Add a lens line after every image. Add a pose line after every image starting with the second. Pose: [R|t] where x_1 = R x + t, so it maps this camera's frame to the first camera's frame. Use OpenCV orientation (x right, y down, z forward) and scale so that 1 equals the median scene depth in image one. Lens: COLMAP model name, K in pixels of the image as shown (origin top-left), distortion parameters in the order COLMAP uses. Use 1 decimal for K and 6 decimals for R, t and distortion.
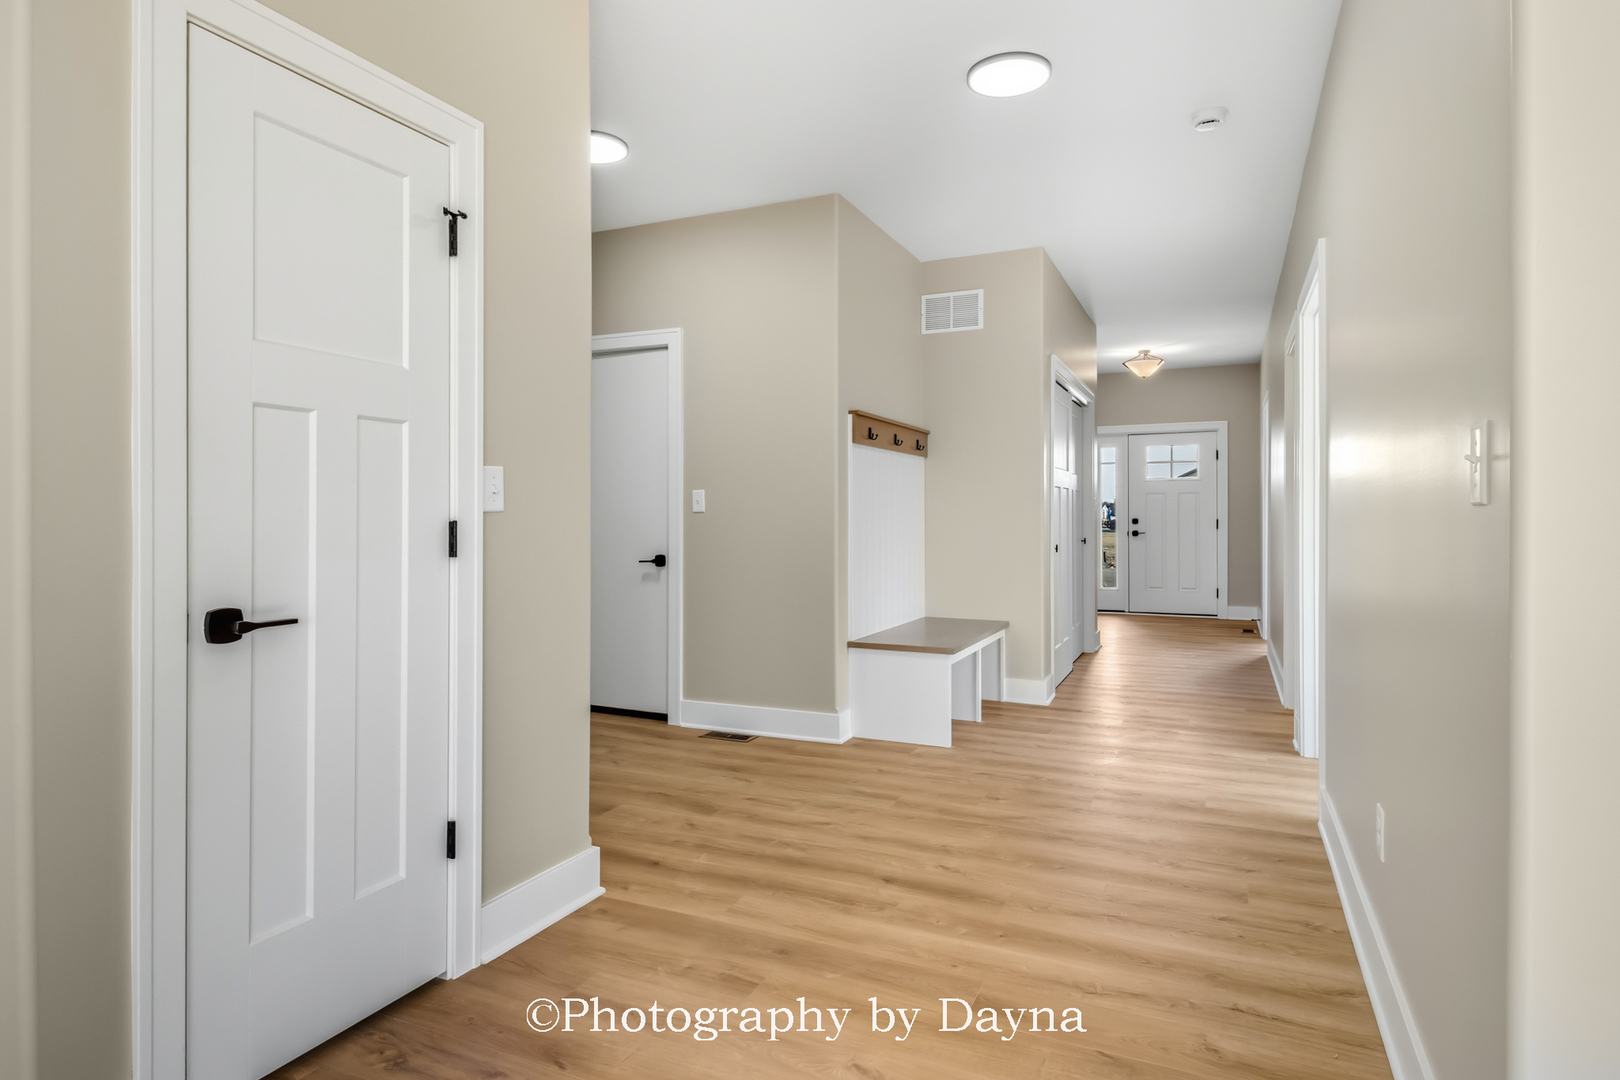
lens RADIAL K [[905.3, 0, 833.4], [0, 905.3, 510.5], [0, 0, 1]] dist [0.003479, -0.010387]
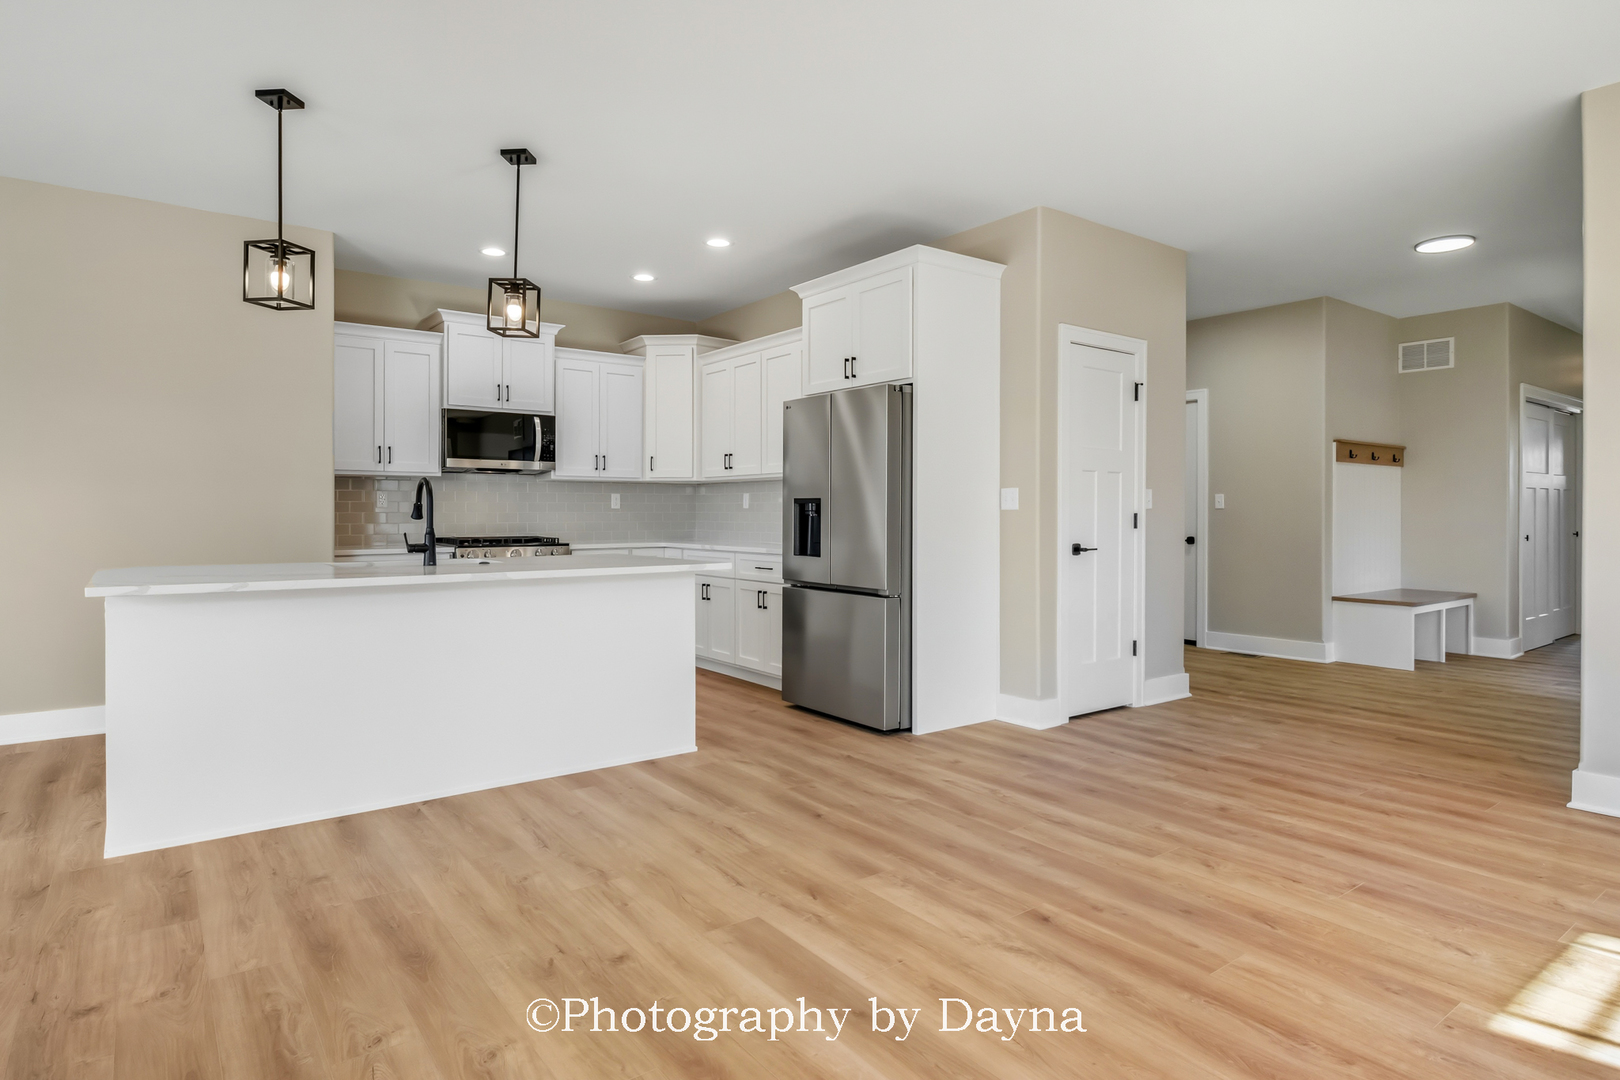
lens RADIAL K [[905.3, 0, 798.6], [0, 905.3, 508.3], [0, 0, 1]] dist [0.003479, -0.010387]
pose [[0.866238, 0.002030, -0.499627, -0.000466], [-0.000047, 0.999992, 0.003981, -0.004337], [0.499631, -0.003425, 0.866231, -0.609586]]
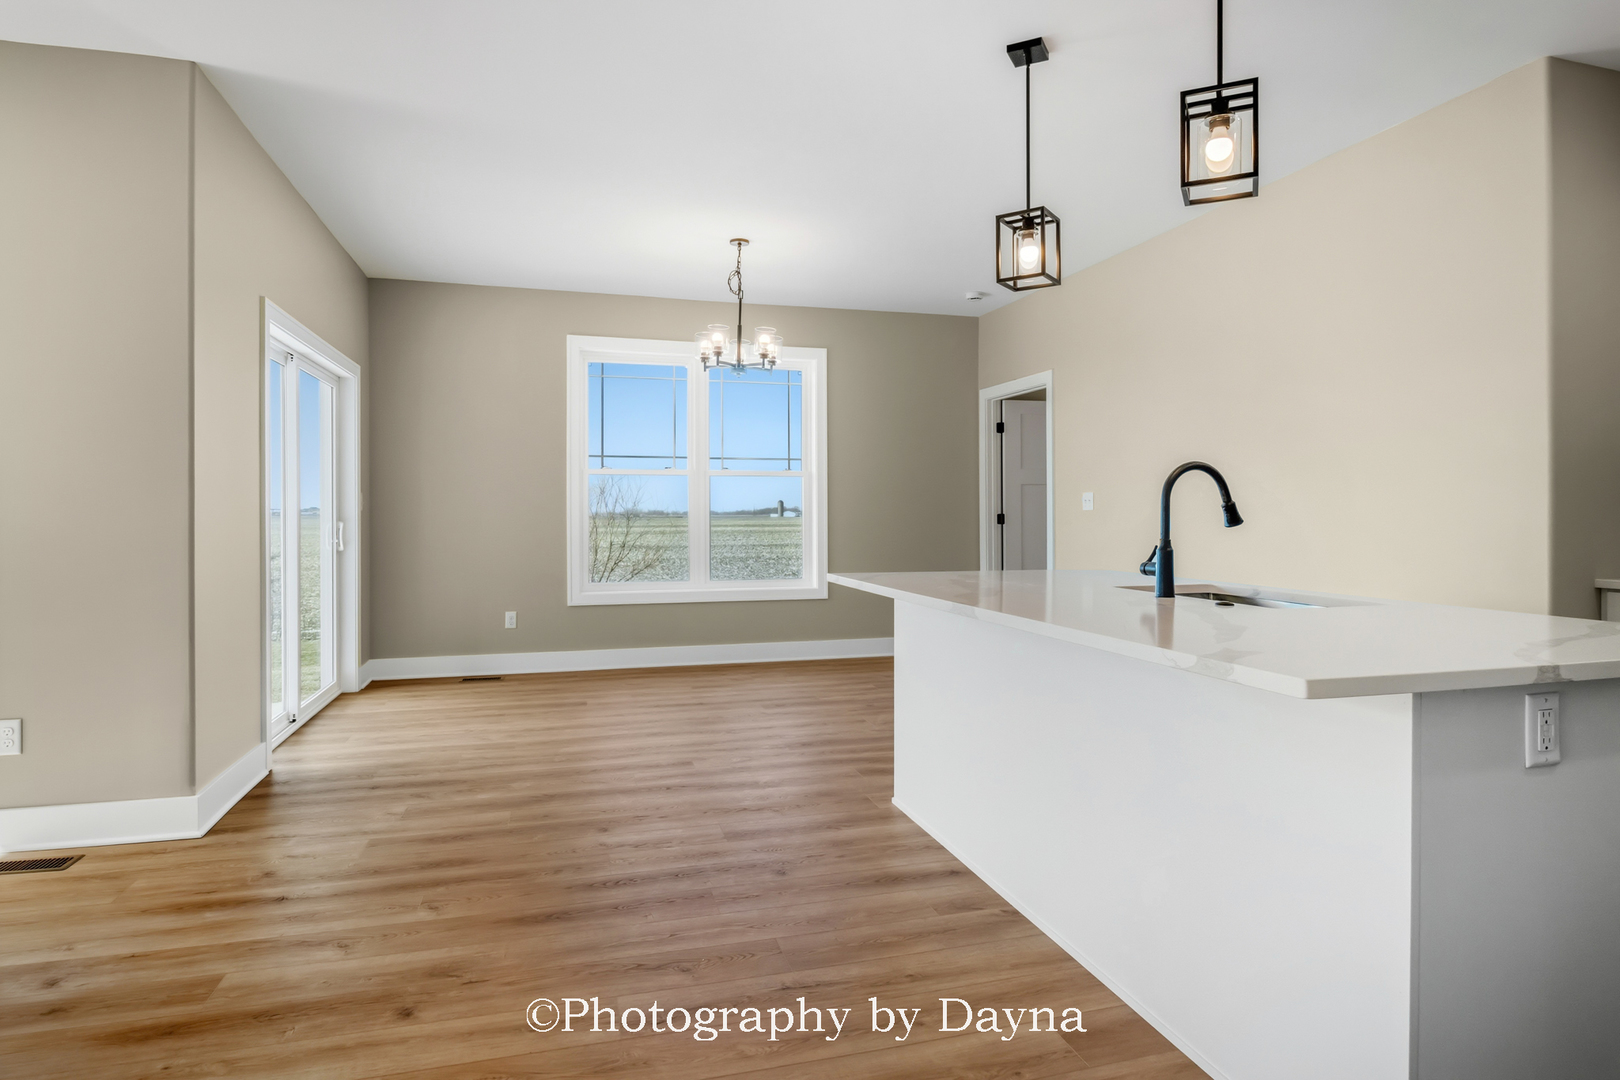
lens RADIAL K [[905.3, 0, 826.5], [0, 905.3, 526.2], [0, 0, 1]] dist [0.003479, -0.010387]
pose [[-0.765760, 0.015098, -0.642949, -0.184131], [0.004948, 0.999833, 0.017586, -0.002427], [0.643107, 0.010286, -0.765707, 0.143212]]
